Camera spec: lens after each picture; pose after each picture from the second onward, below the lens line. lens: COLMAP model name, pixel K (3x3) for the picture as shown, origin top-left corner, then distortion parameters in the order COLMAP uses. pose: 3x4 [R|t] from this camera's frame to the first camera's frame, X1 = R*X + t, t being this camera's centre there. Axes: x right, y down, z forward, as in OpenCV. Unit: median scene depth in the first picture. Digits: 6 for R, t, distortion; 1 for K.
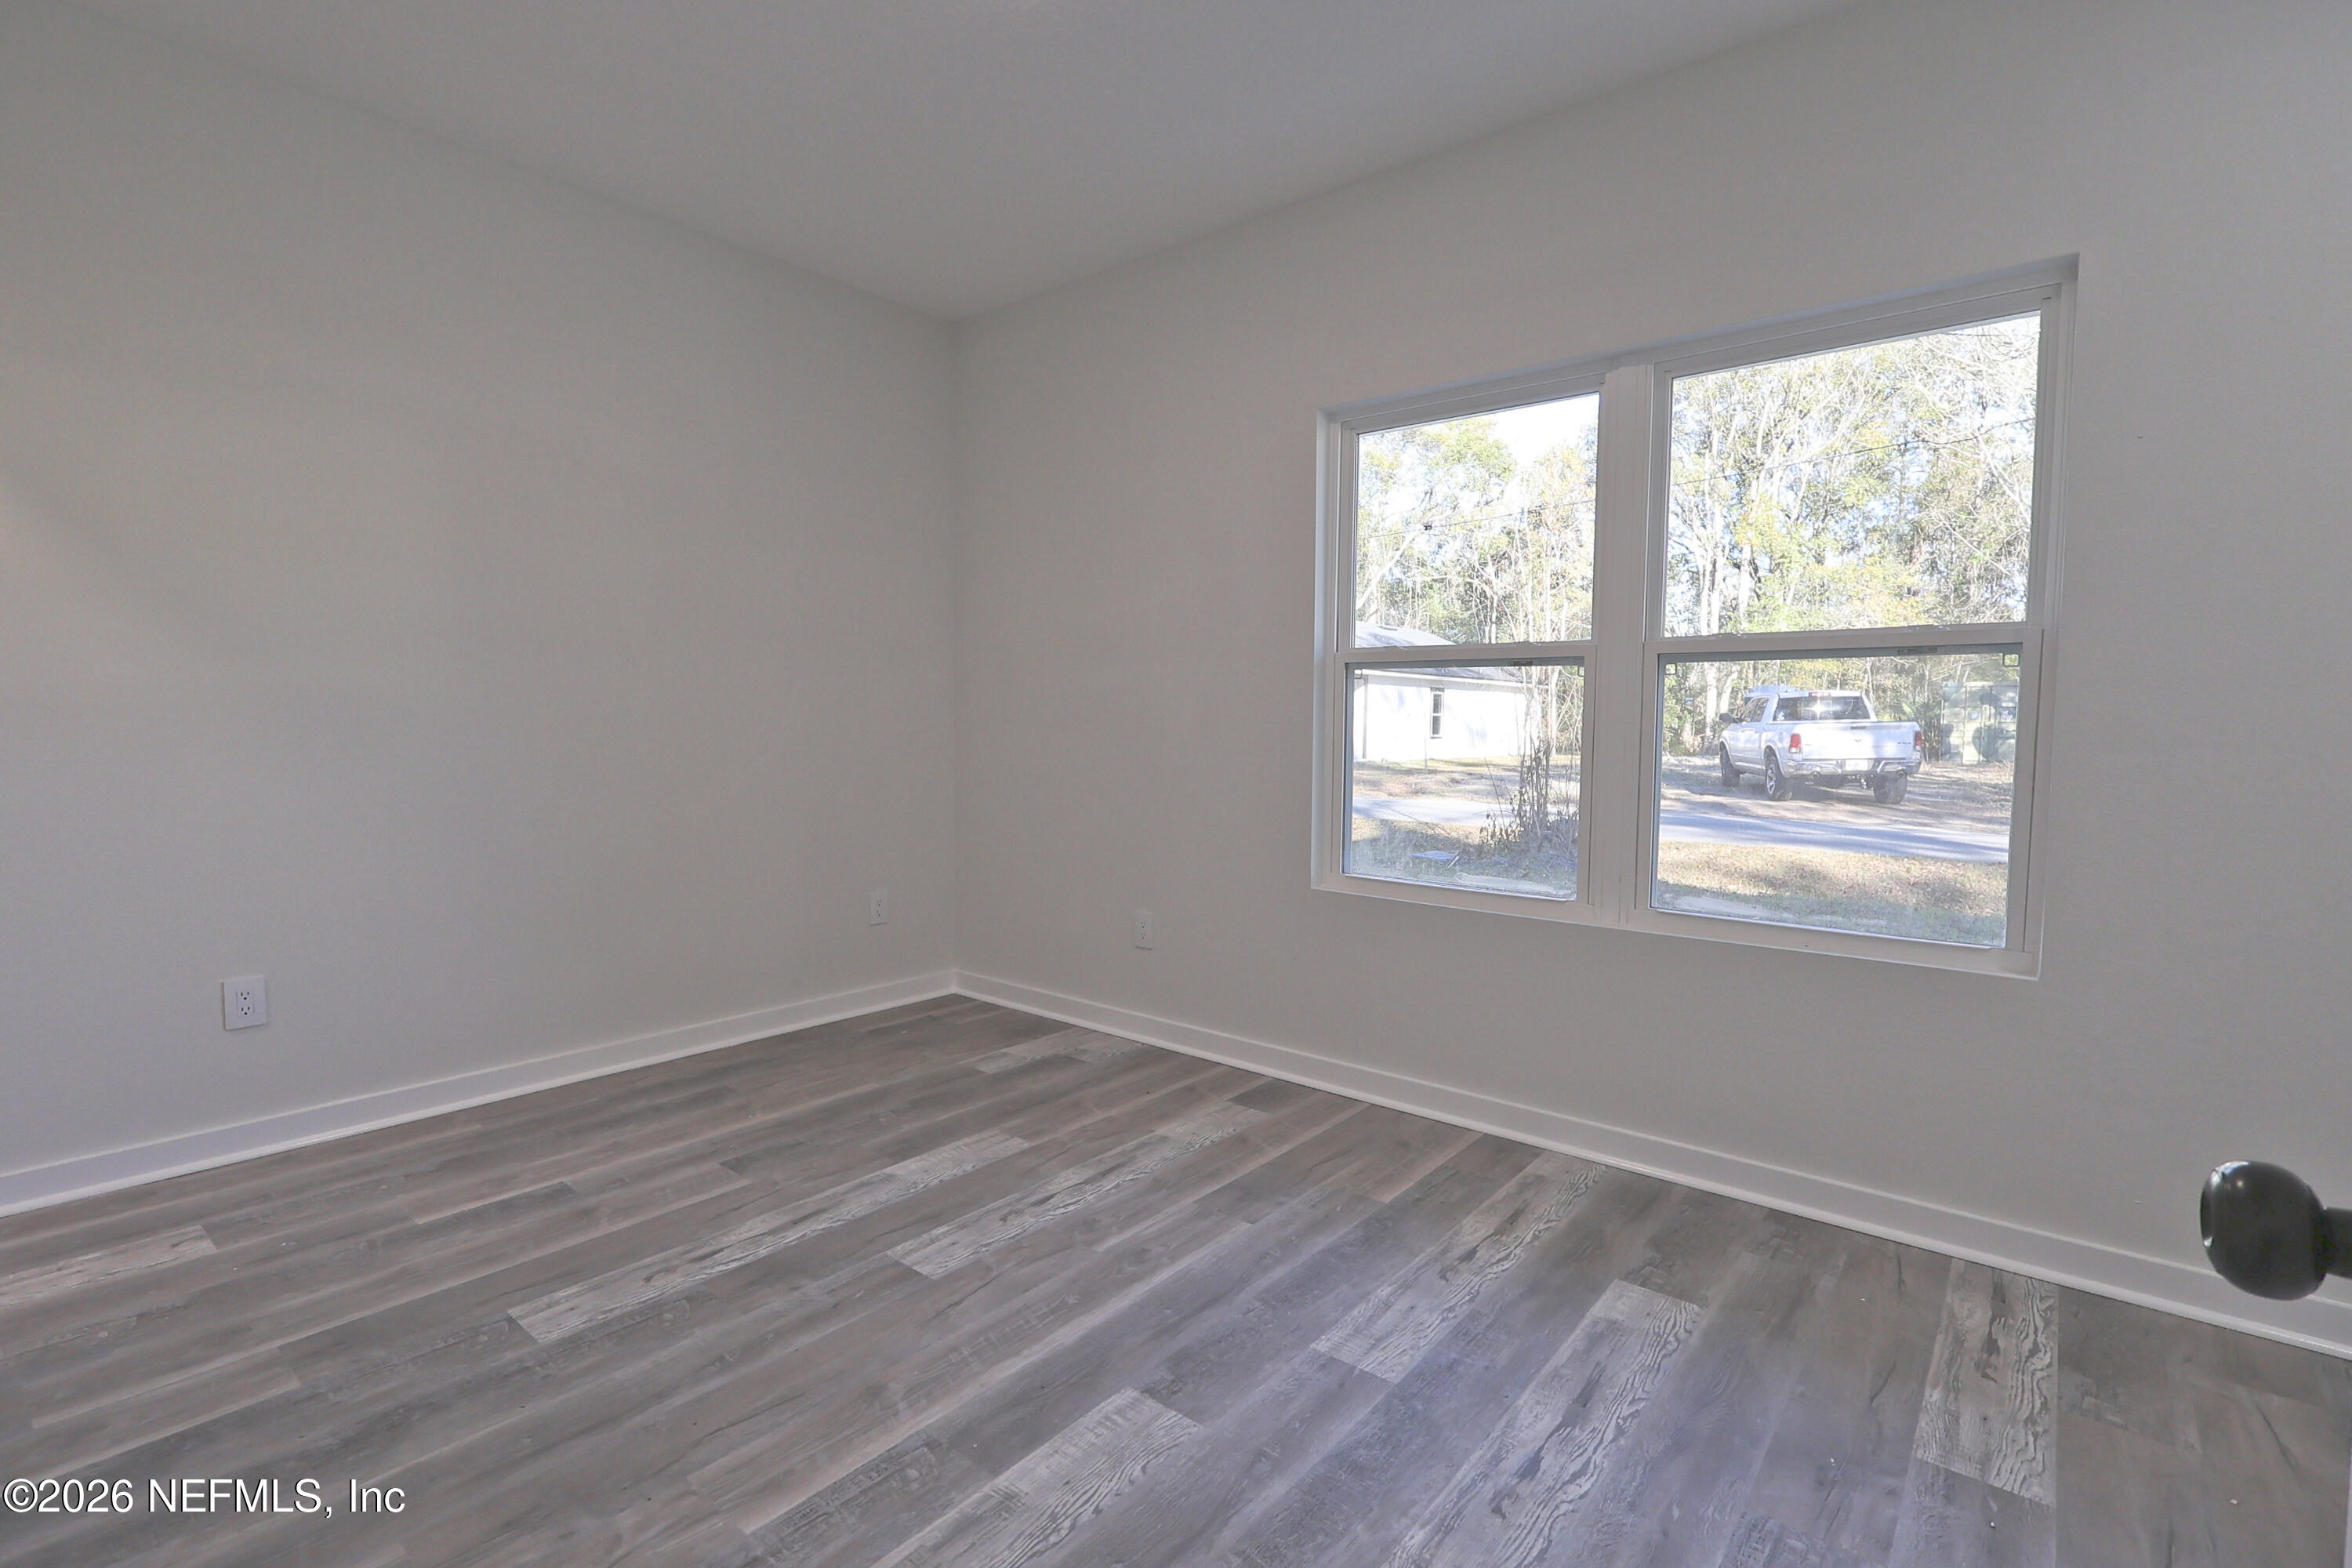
lens RADIAL K [[1097.9, 0, 1165.1], [0, 1097.9, 786.1], [0, 0, 1]] dist [0.001919, 0.000028]
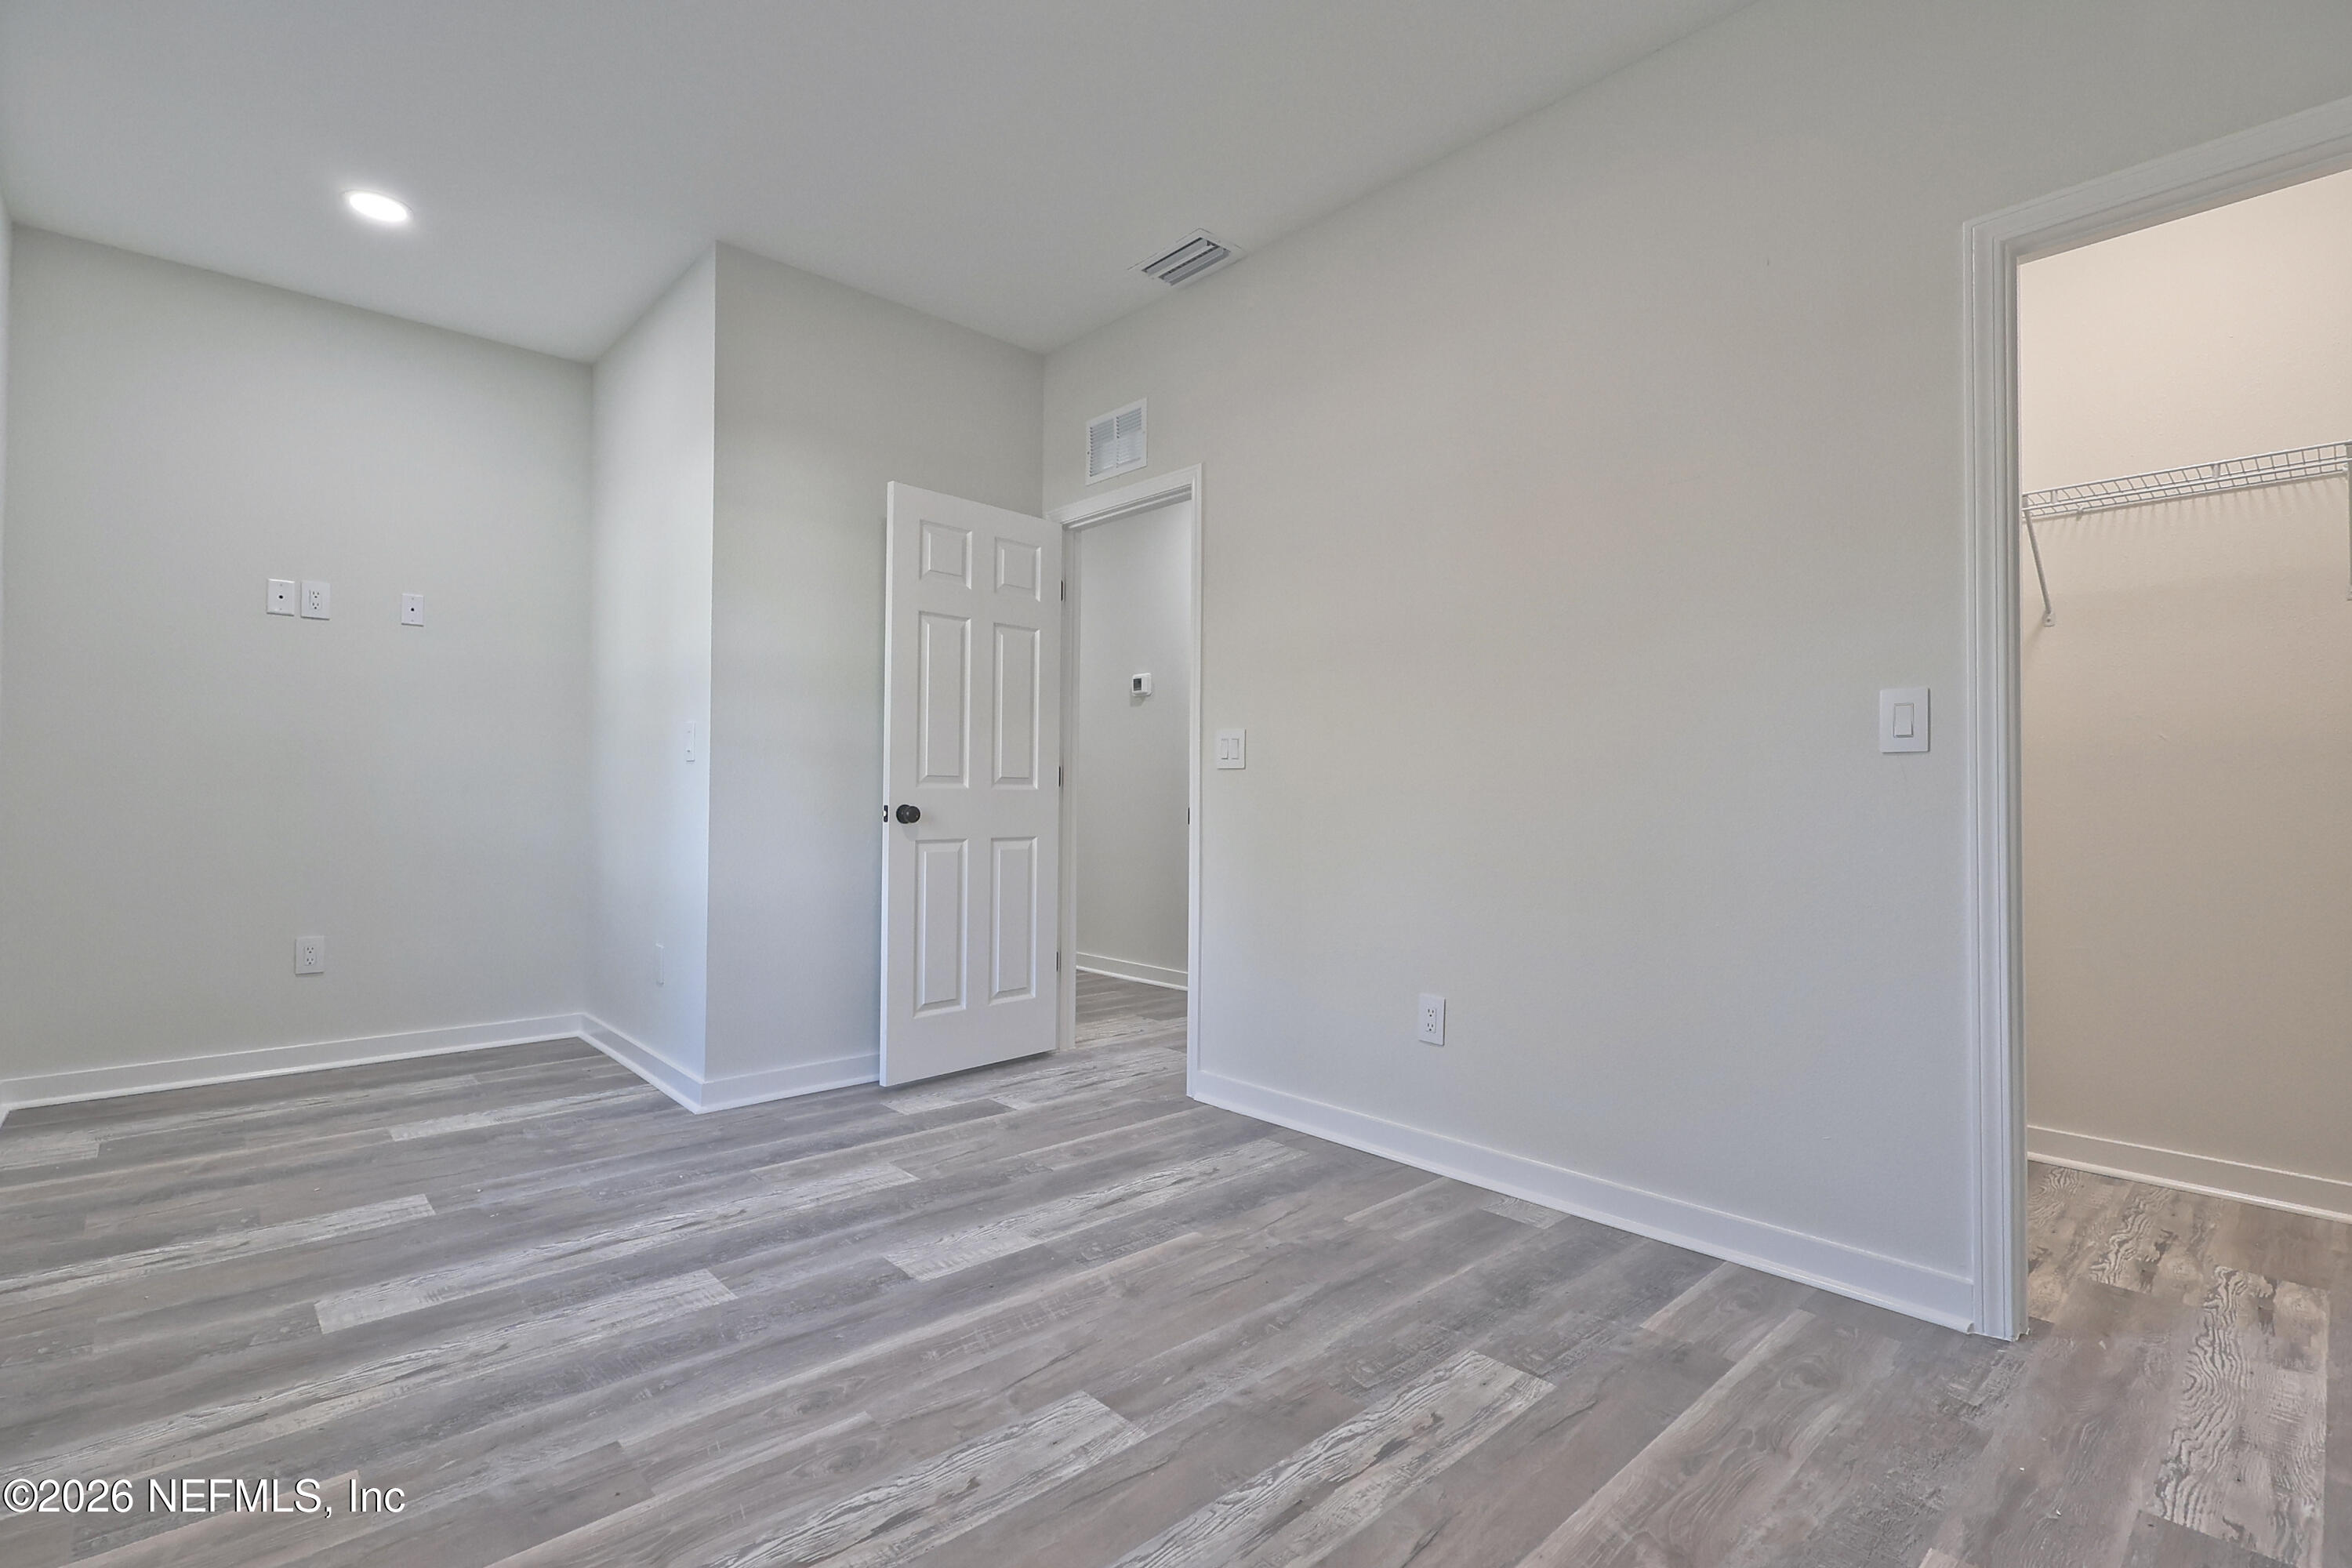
lens RADIAL K [[1097.9, 0, 1165.1], [0, 1097.9, 786.1], [0, 0, 1]] dist [0.001919, 0.000028]
pose [[-0.991228, -0.017790, 0.130963, -0.390331], [-0.010947, 0.998546, 0.052790, -0.047649], [-0.131712, 0.050893, -0.989981, 1.873181]]
